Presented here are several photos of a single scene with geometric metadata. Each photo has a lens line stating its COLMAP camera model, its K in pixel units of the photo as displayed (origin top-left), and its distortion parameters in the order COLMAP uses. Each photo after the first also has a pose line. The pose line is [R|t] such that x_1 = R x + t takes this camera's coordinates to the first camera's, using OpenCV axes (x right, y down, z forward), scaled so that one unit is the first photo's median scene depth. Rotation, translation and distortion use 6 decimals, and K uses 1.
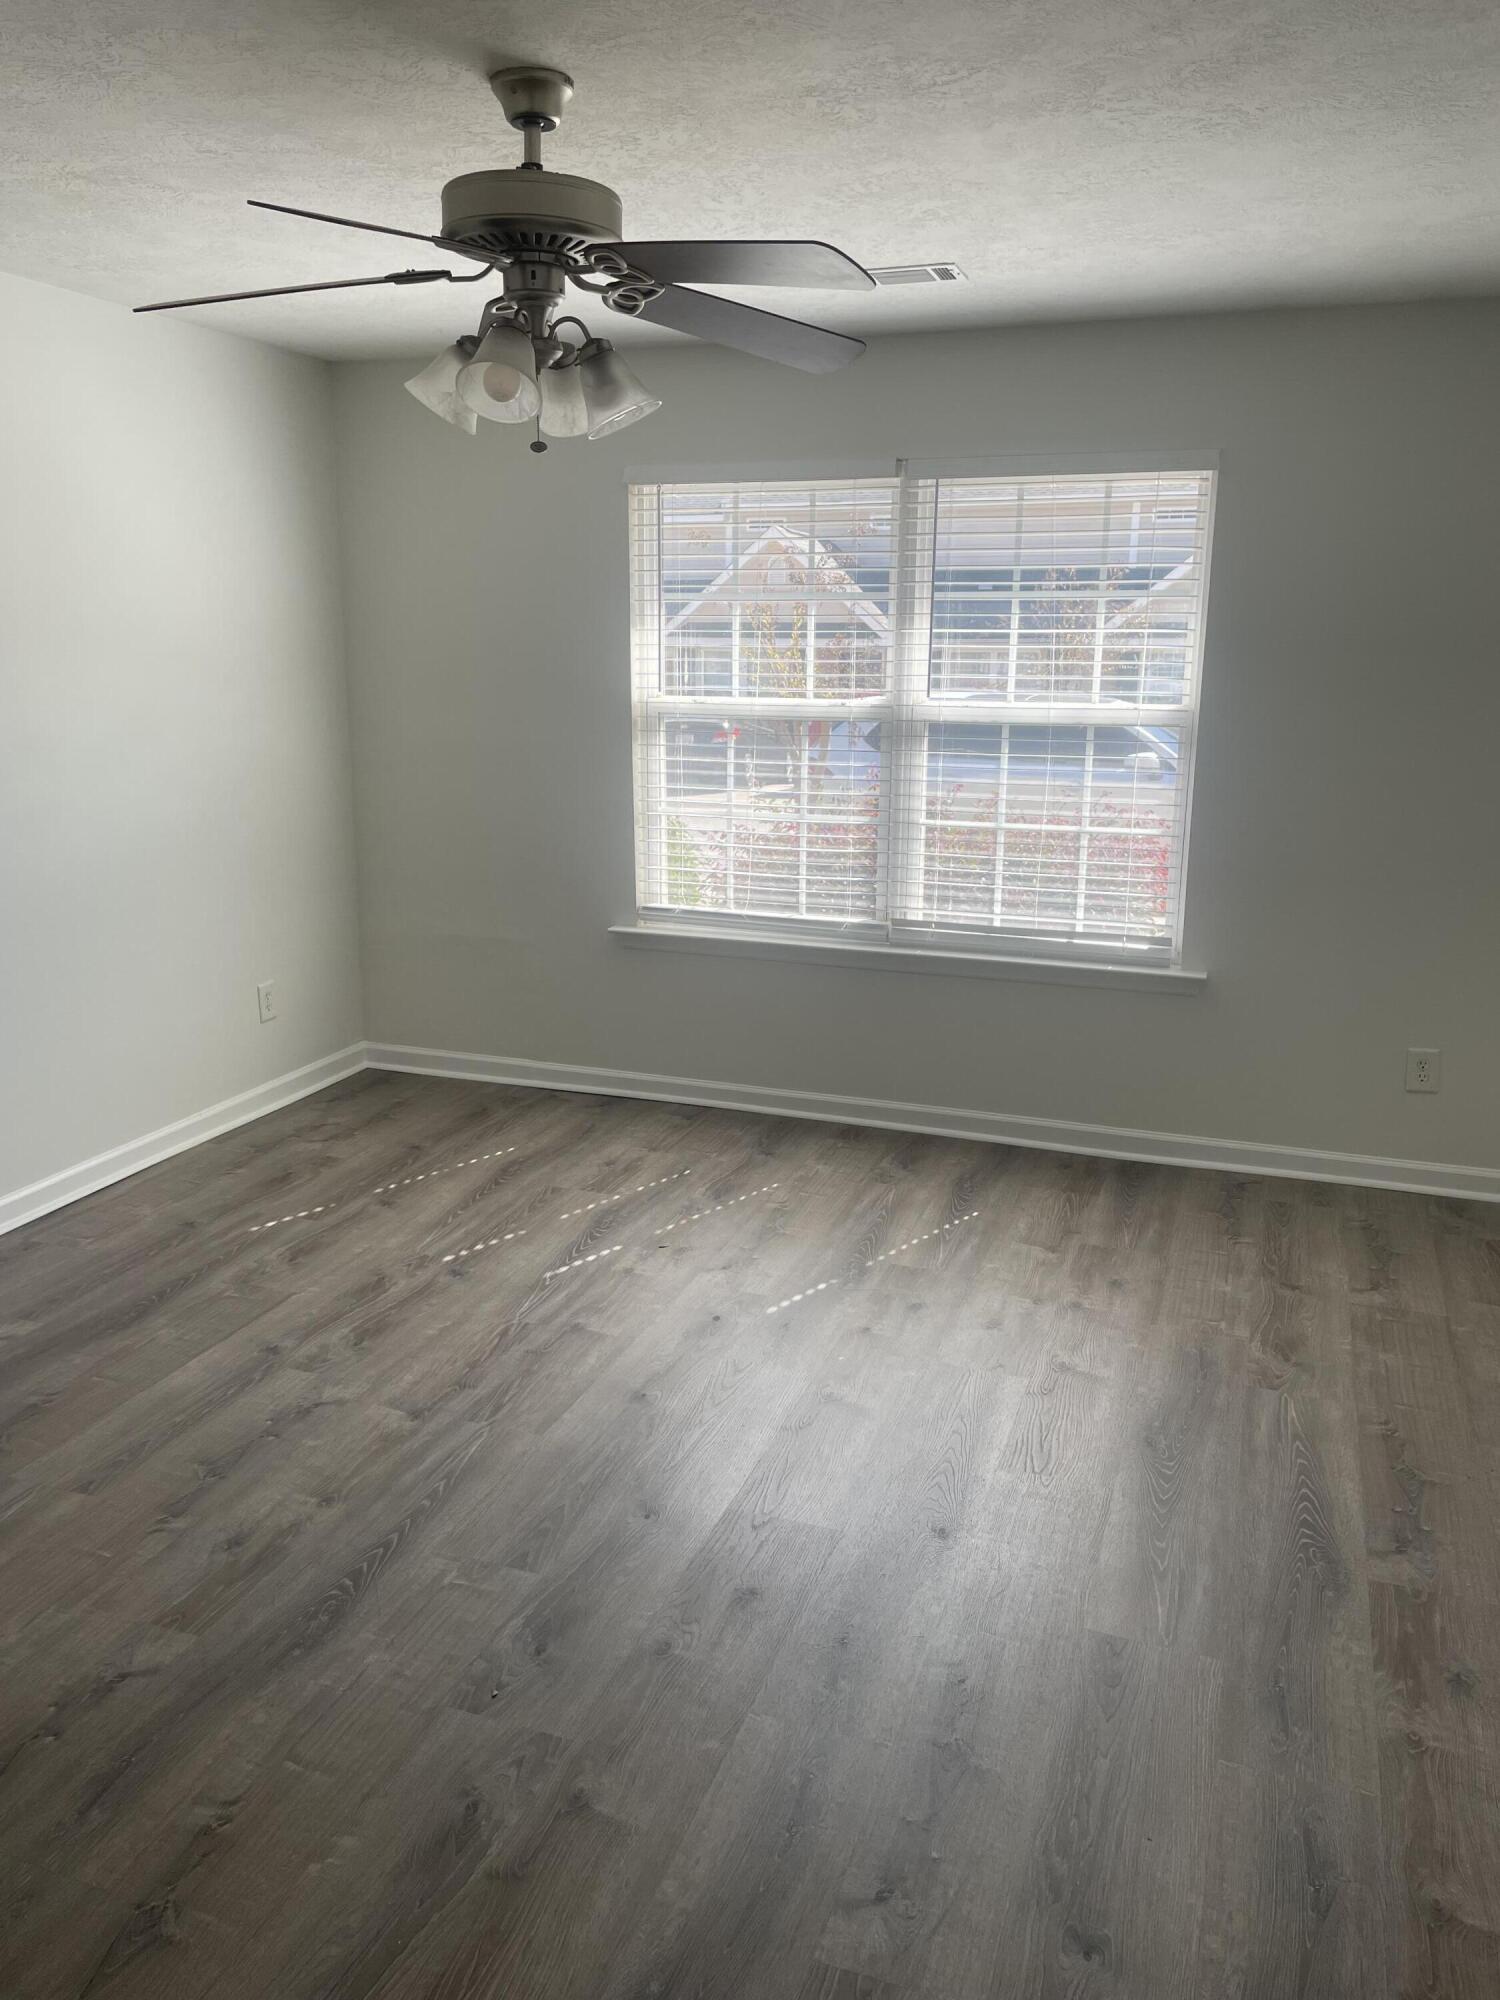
lens RADIAL K [[1533.6, 0, 756.5], [0, 1533.6, 992.7], [0, 0, 1]] dist [0.073878, -0.120216]
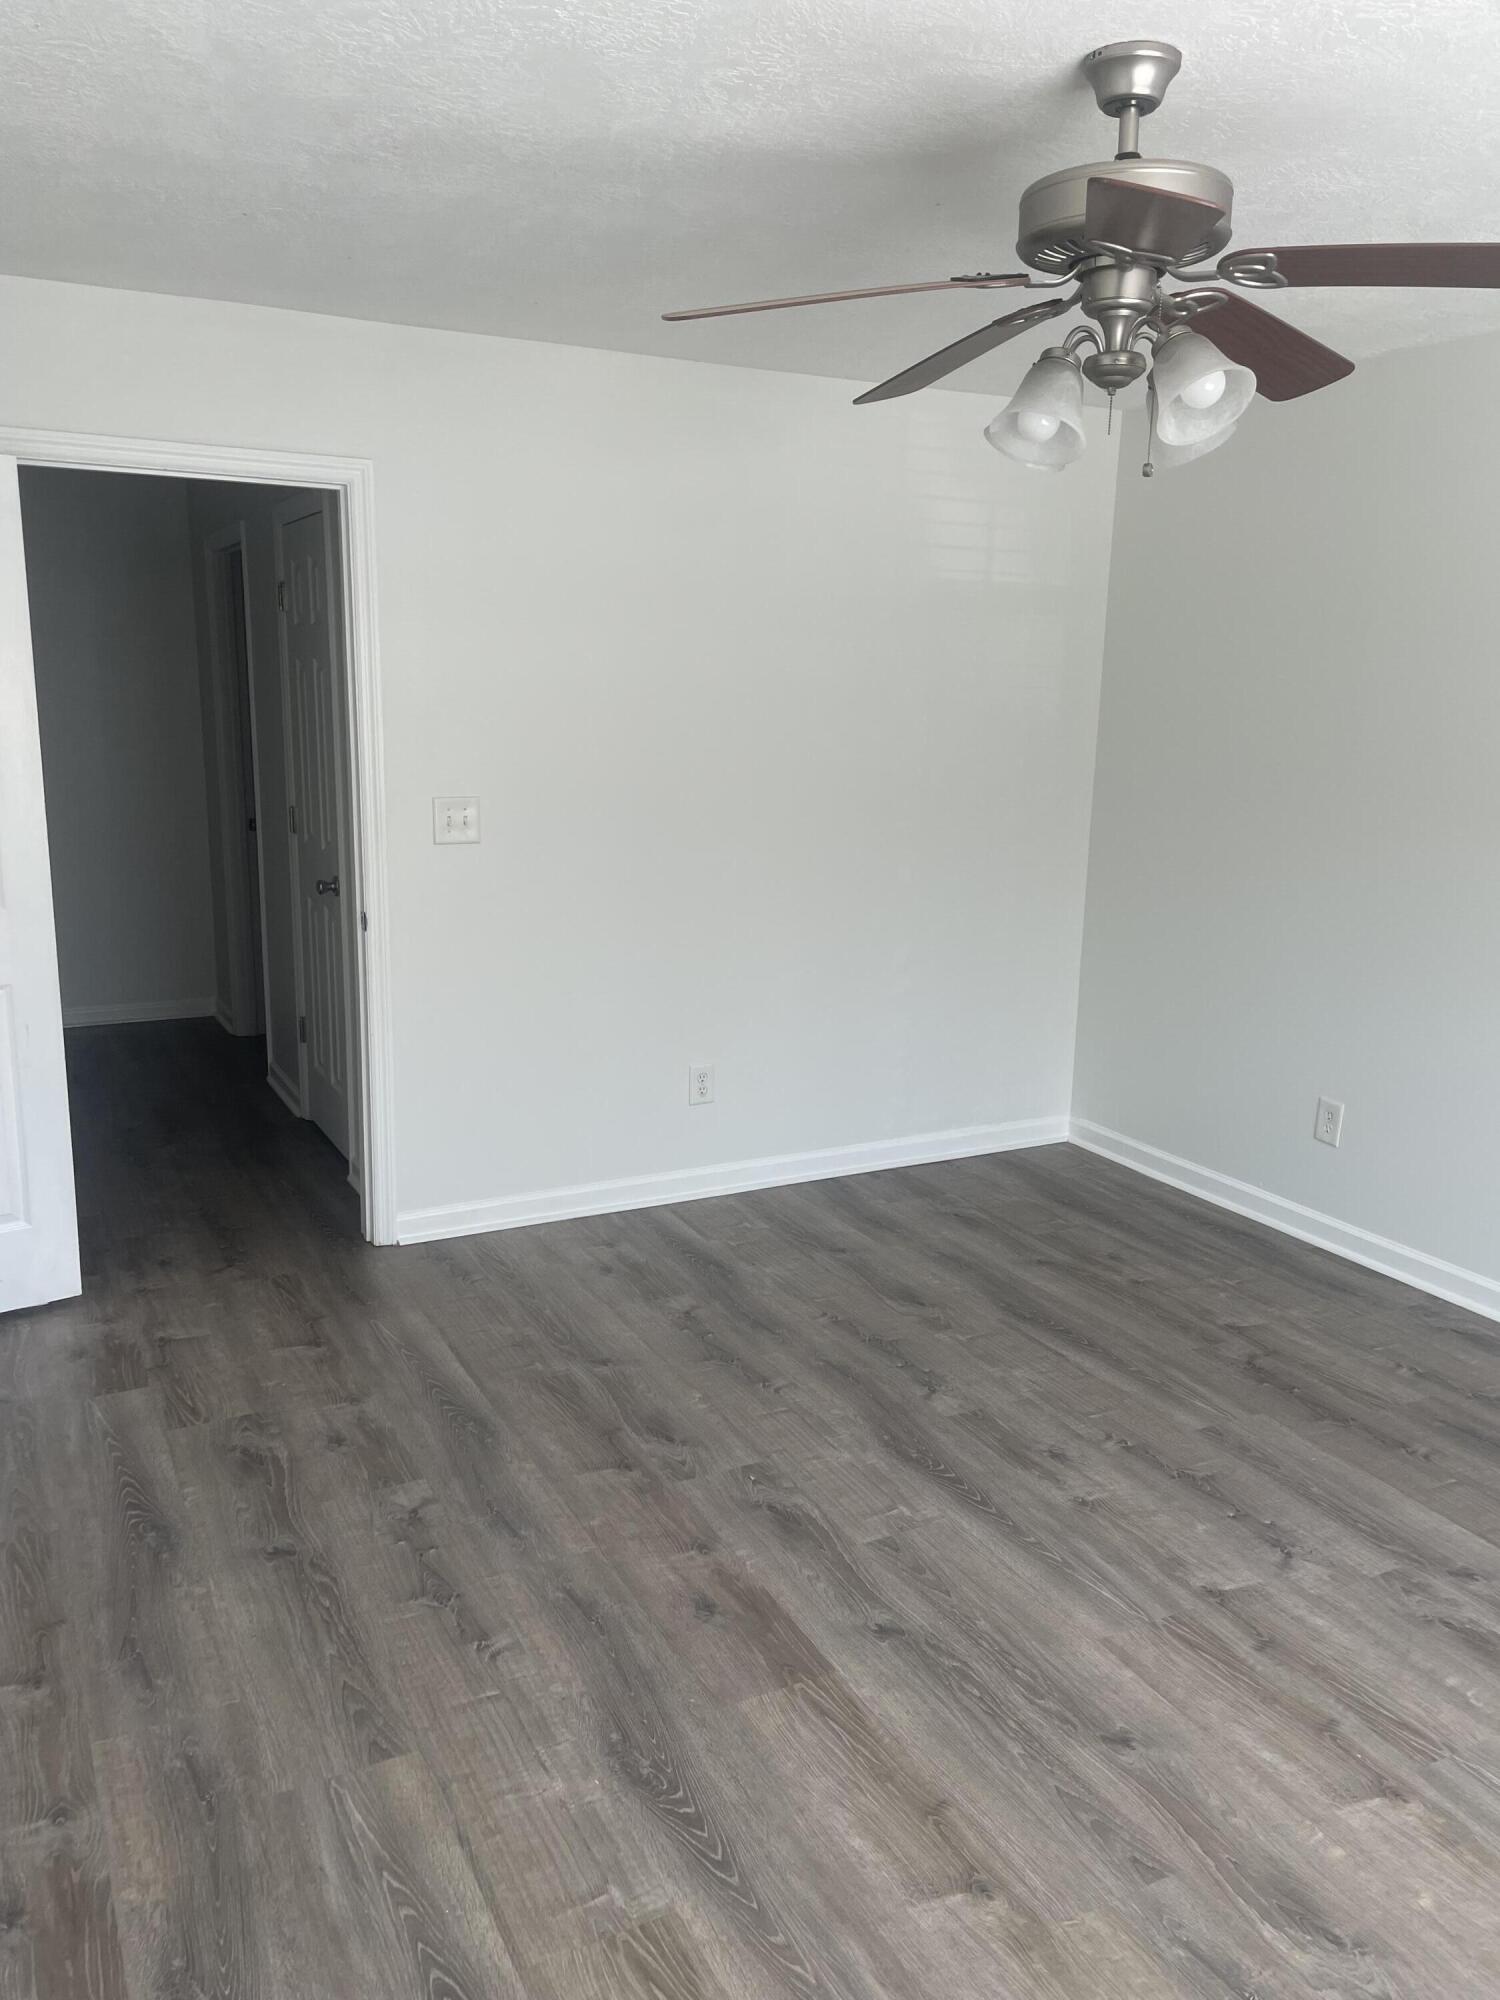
lens RADIAL K [[1521.4, 0, 749.8], [0, 1521.4, 1016.1], [0, 0, 1]] dist [0.069858, -0.089526]
pose [[-0.691320, 0.140290, -0.708799, 0.504577], [-0.177038, 0.918180, 0.354405, -0.272911], [0.700524, 0.370492, -0.609919, 1.162926]]
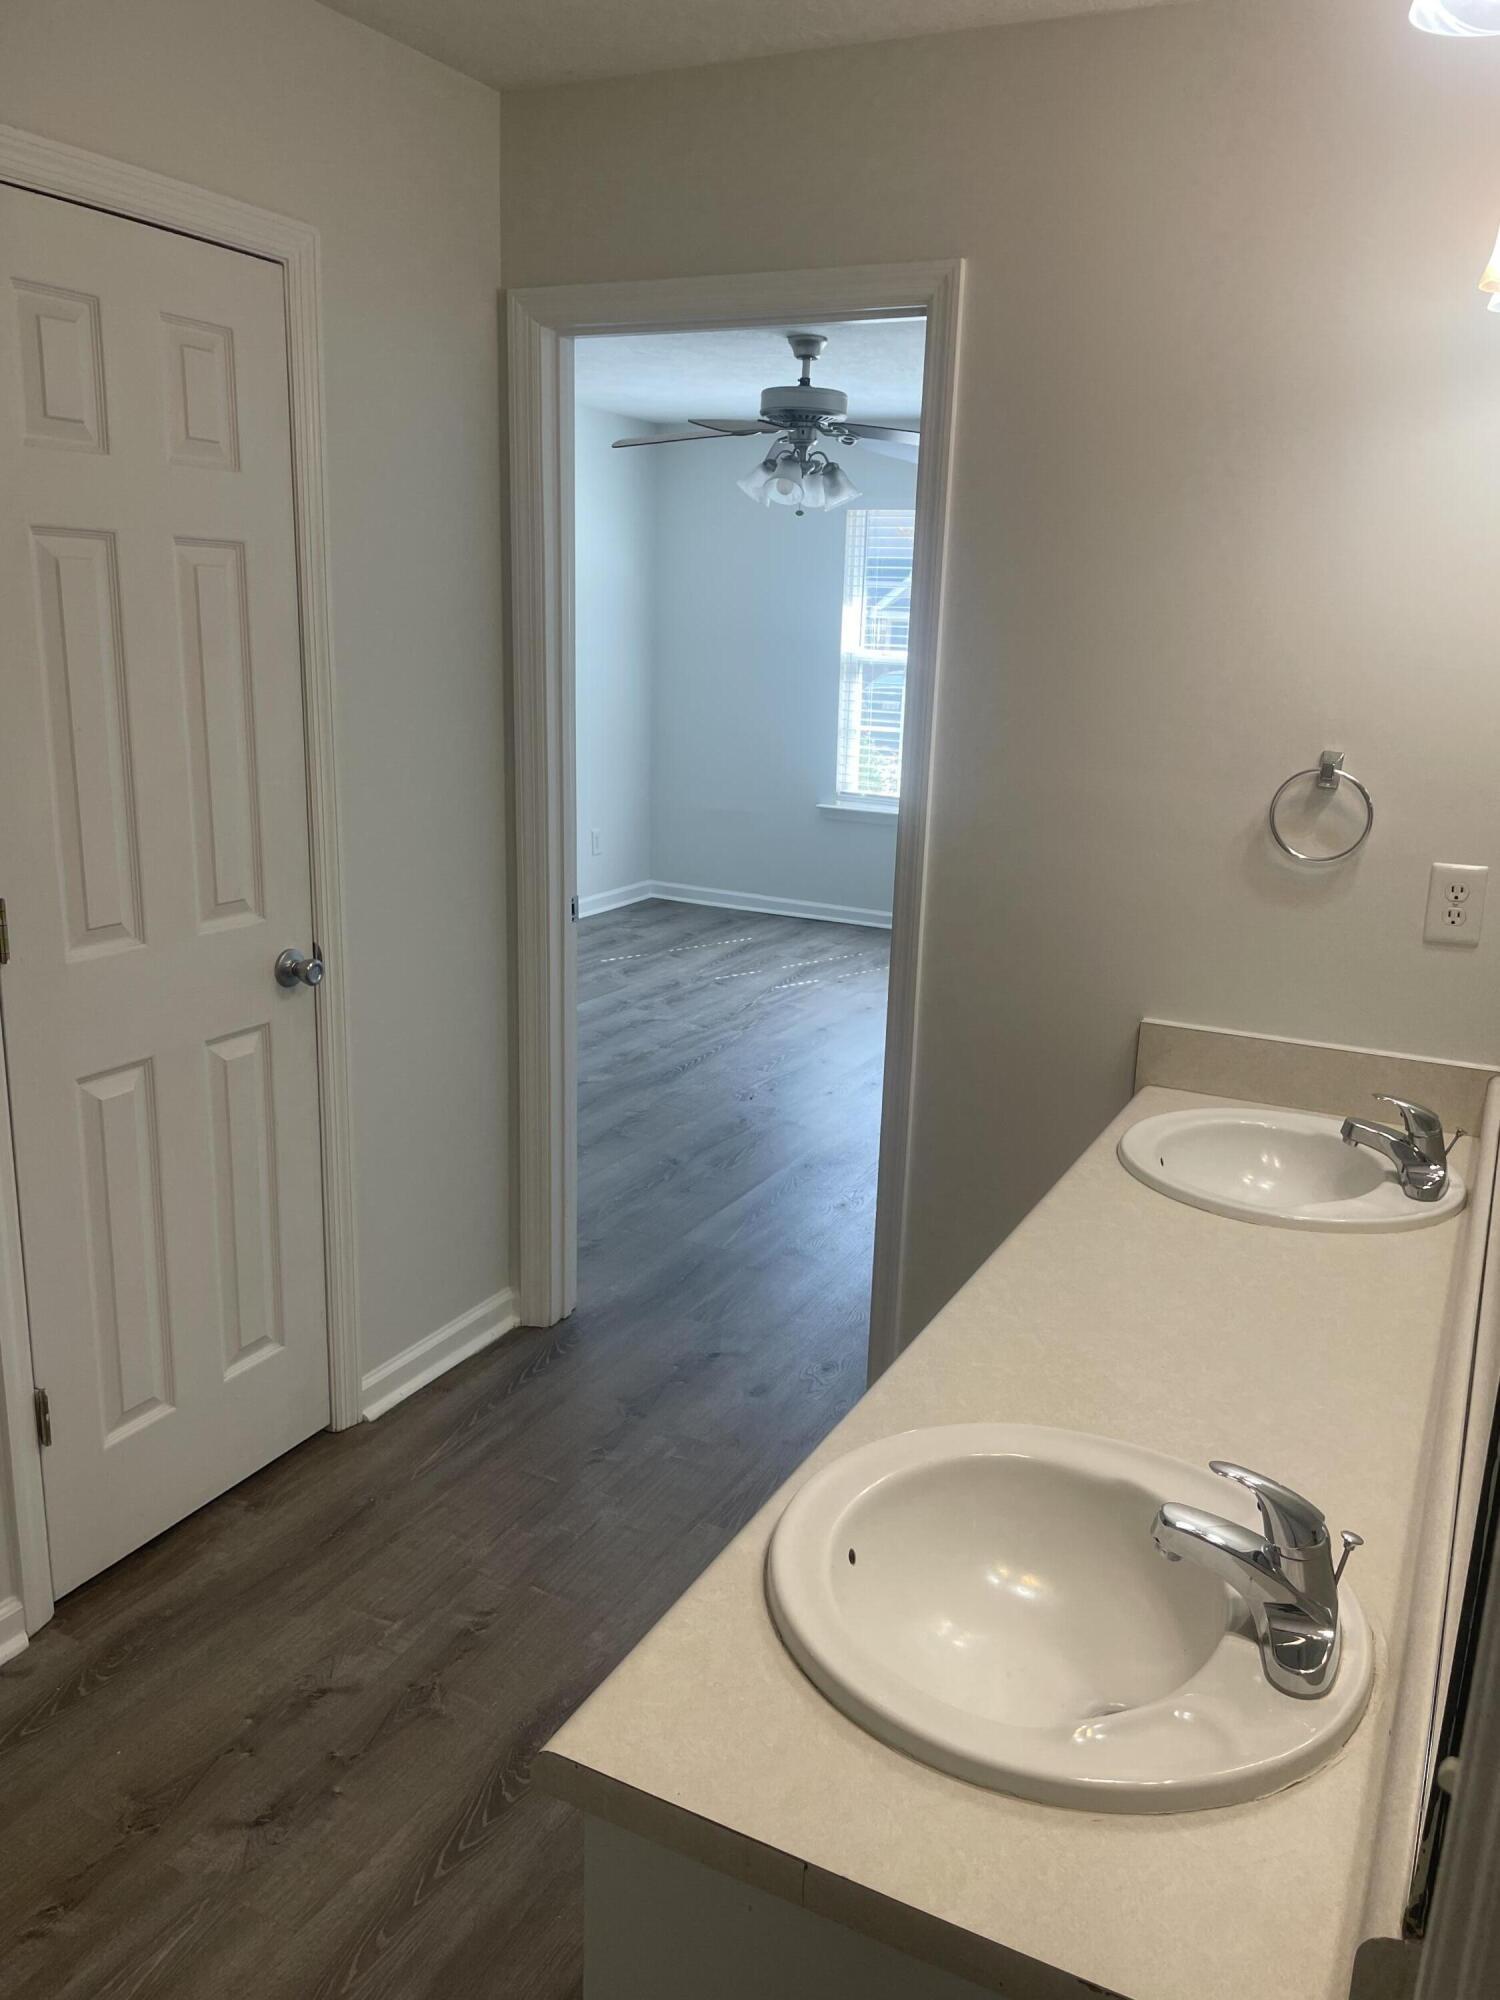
lens RADIAL K [[1521.4, 0, 749.8], [0, 1521.4, 1016.1], [0, 0, 1]] dist [0.069858, -0.089526]
pose [[0.989747, 0.056340, -0.131251, 0.073050], [-0.052111, 0.998012, 0.035444, 0.182041], [0.132987, -0.028241, 0.990715, -0.785936]]
